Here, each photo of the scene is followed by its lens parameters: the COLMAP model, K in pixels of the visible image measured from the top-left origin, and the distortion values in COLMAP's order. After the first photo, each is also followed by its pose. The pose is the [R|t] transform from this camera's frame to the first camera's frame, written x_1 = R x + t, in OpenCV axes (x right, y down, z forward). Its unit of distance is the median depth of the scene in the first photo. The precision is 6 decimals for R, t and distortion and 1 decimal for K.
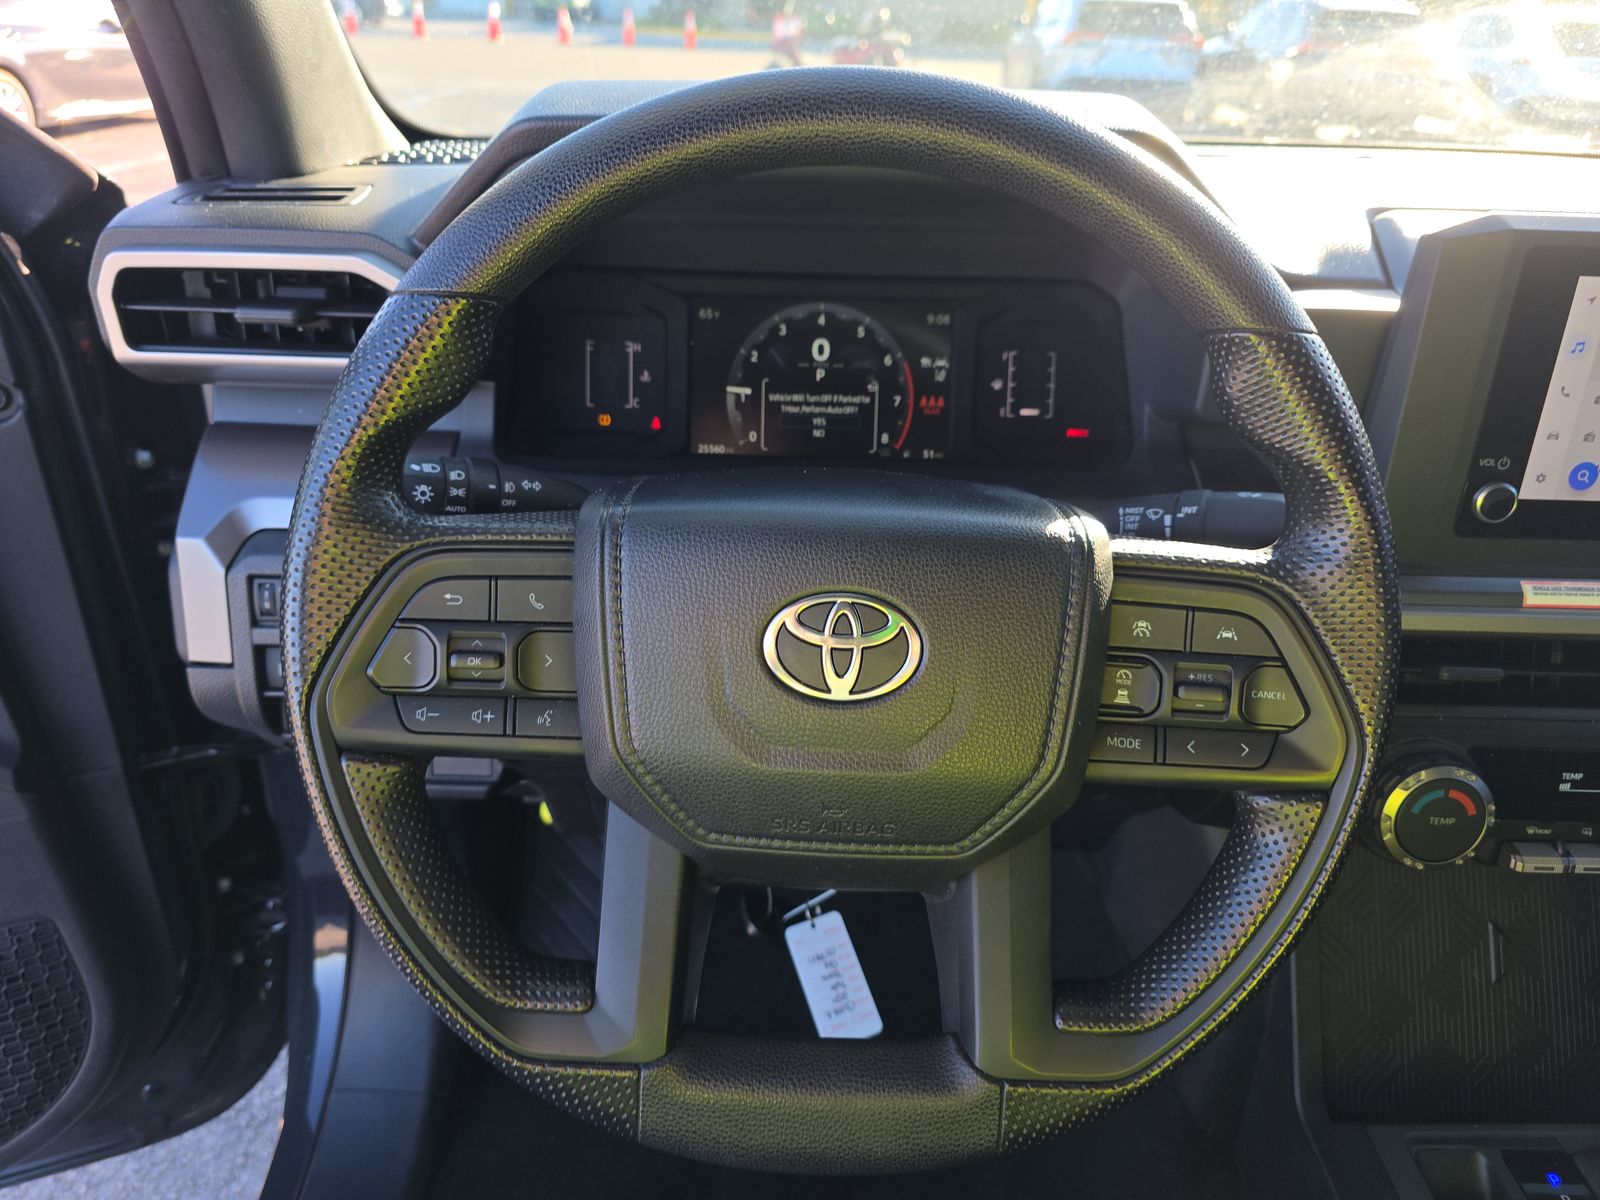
lens RADIAL K [[1072.2, 0, 799.5], [0, 1072.2, 602.7], [0, 0, 1]] dist [0.005504, -0.014212]
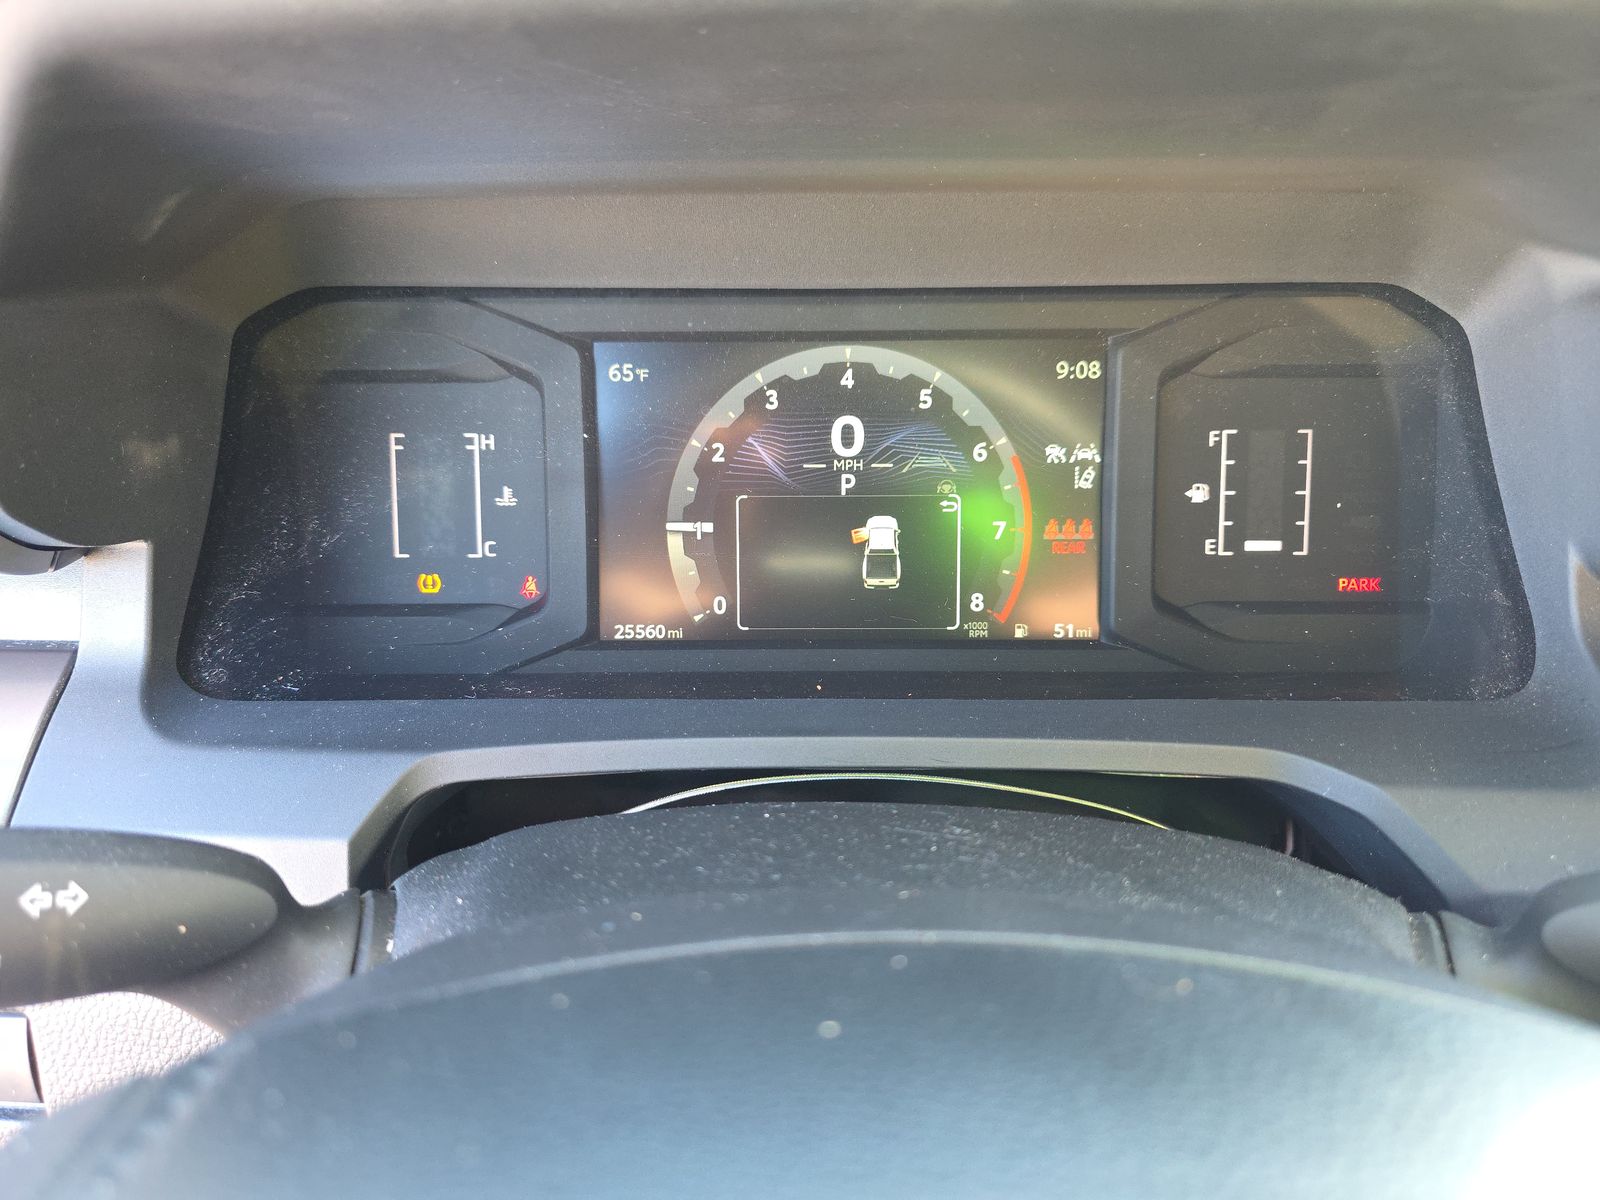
lens RADIAL K [[1072.2, 0, 797.1], [0, 1072.2, 596.8], [0, 0, 1]] dist [0.005504, -0.014212]
pose [[0.999535, -0.026895, -0.014350, 0.001080], [0.026477, 0.999240, -0.028597, -0.146018], [0.015108, 0.028204, 0.999488, 0.494081]]
